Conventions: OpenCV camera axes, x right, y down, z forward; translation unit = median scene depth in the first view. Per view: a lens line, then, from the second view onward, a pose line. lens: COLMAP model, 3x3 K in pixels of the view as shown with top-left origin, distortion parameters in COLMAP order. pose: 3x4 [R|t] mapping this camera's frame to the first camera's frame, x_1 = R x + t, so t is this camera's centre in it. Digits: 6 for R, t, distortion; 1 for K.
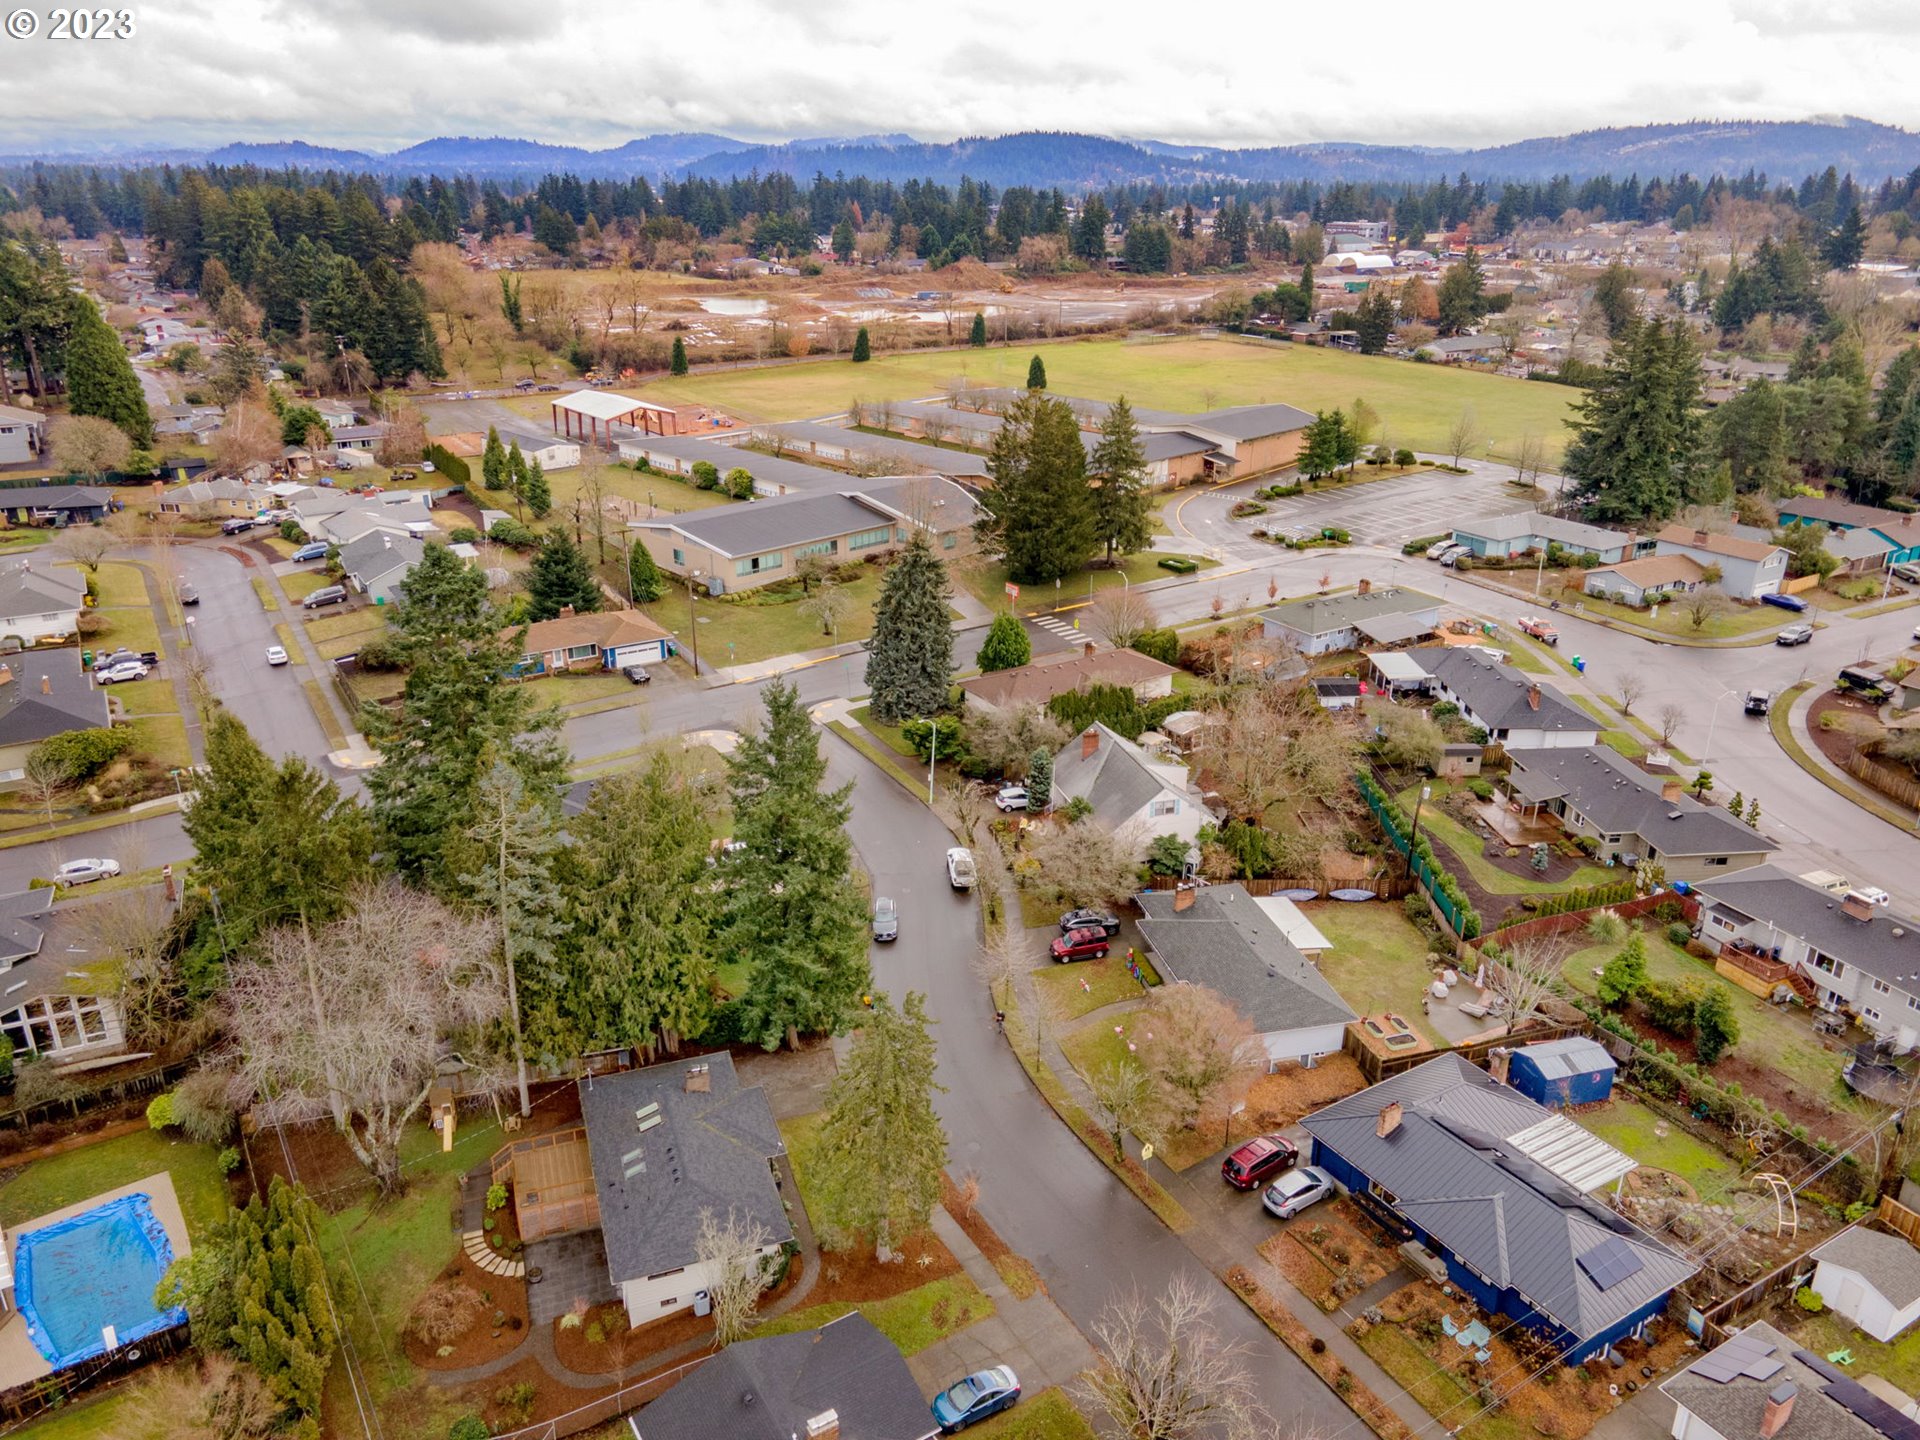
lens RADIAL K [[1539.3, 0, 927.5], [0, 1539.3, 722.3], [0, 0, 1]] dist [0.032585, 0.057116]
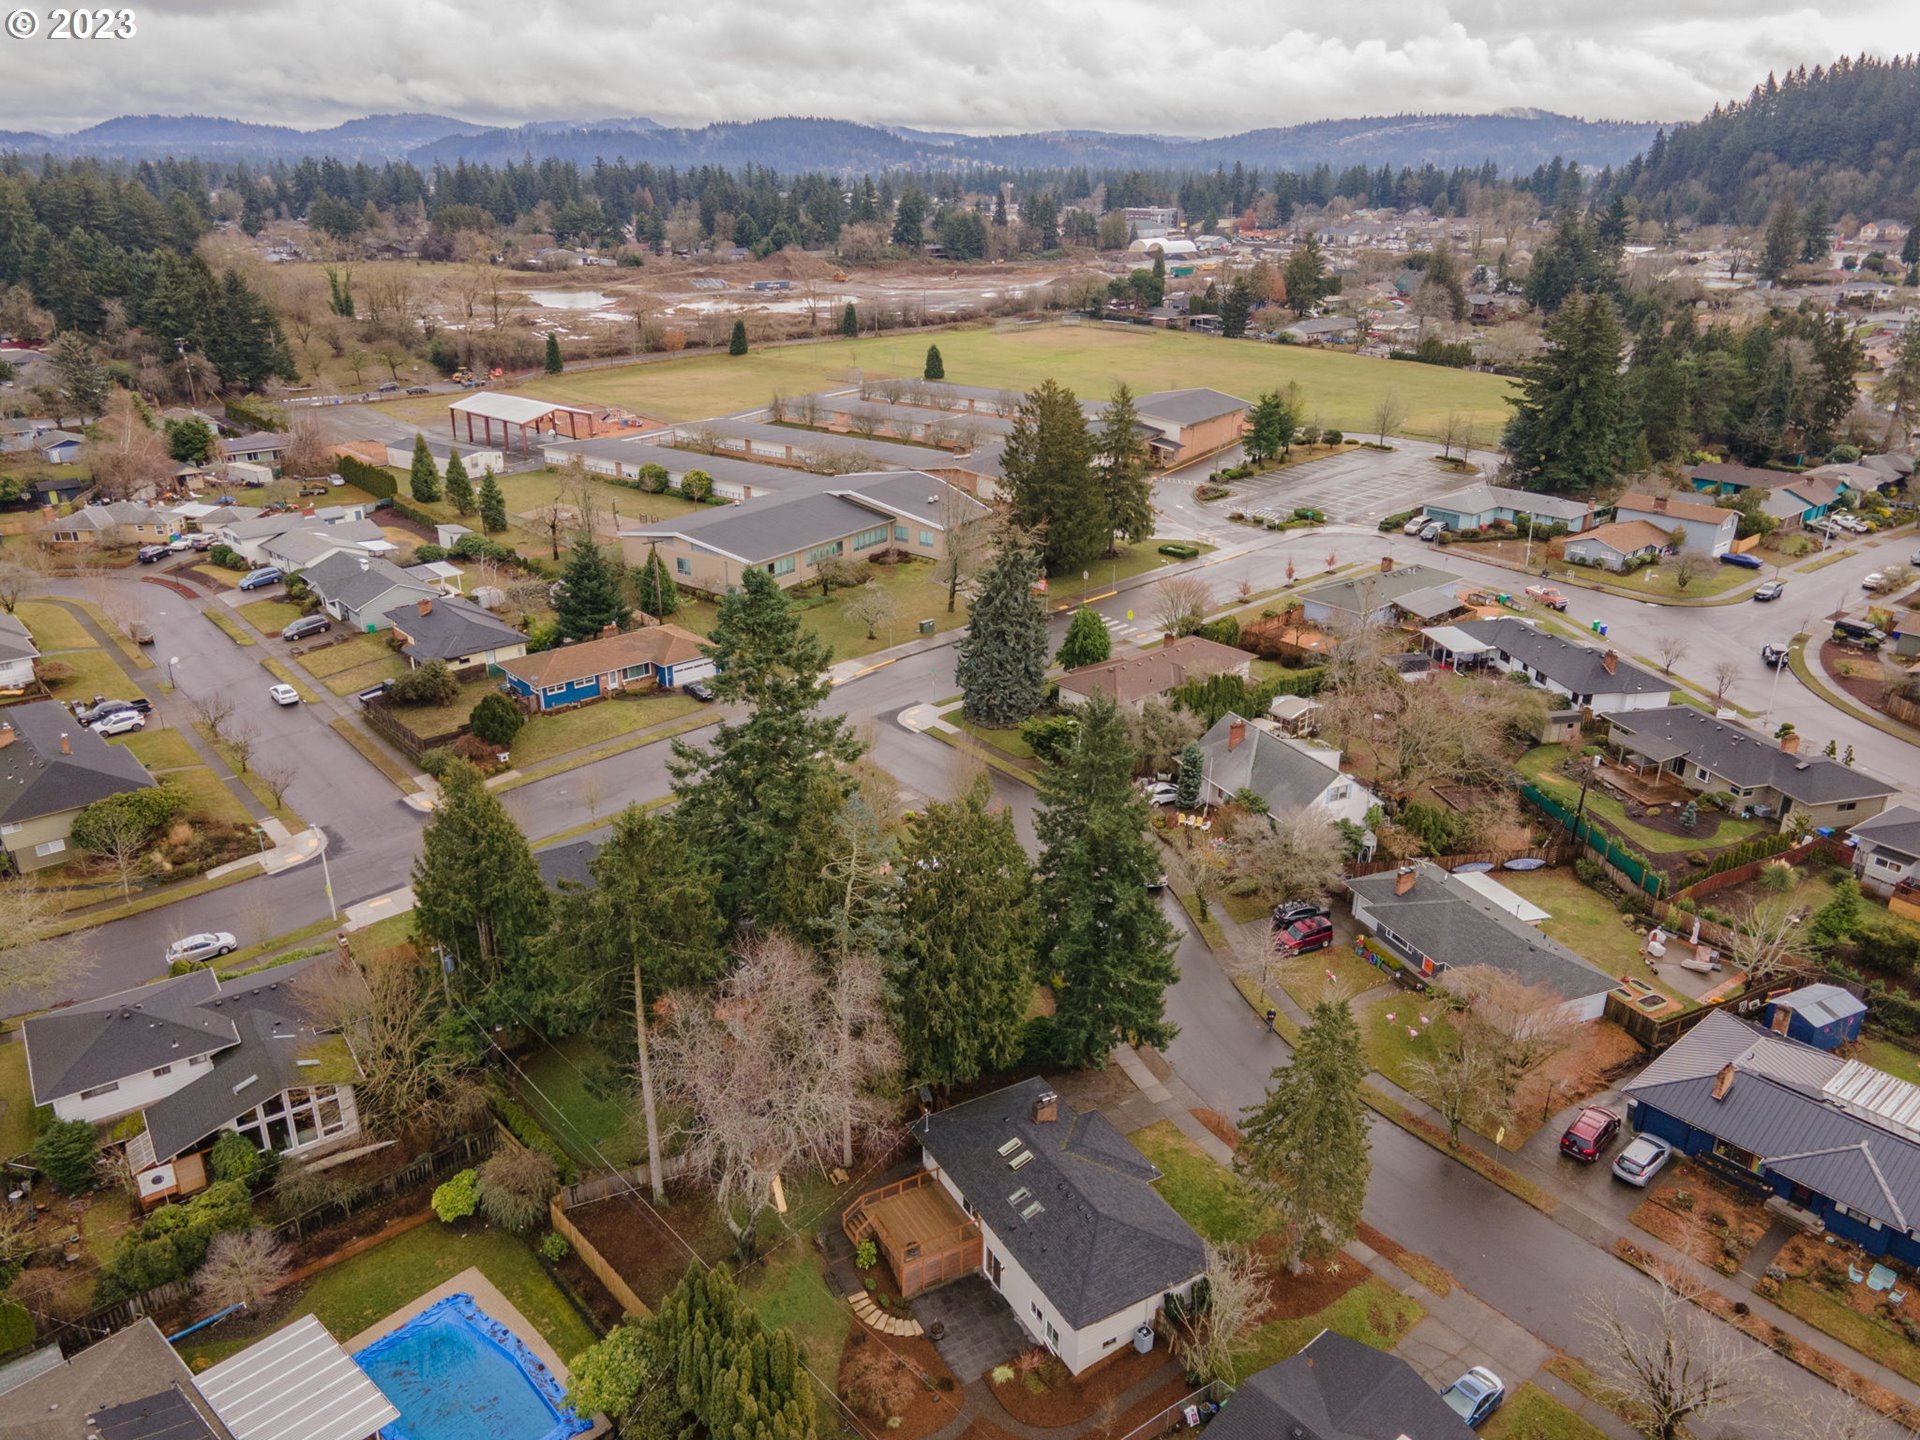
lens RADIAL K [[1539.3, 0, 927.5], [0, 1539.3, 722.3], [0, 0, 1]] dist [0.032585, 0.057116]
pose [[0.983193, -0.063606, 0.171130, -0.183221], [0.062122, 0.997970, 0.014022, -0.014247], [-0.171675, -0.003155, 0.985149, 0.029611]]
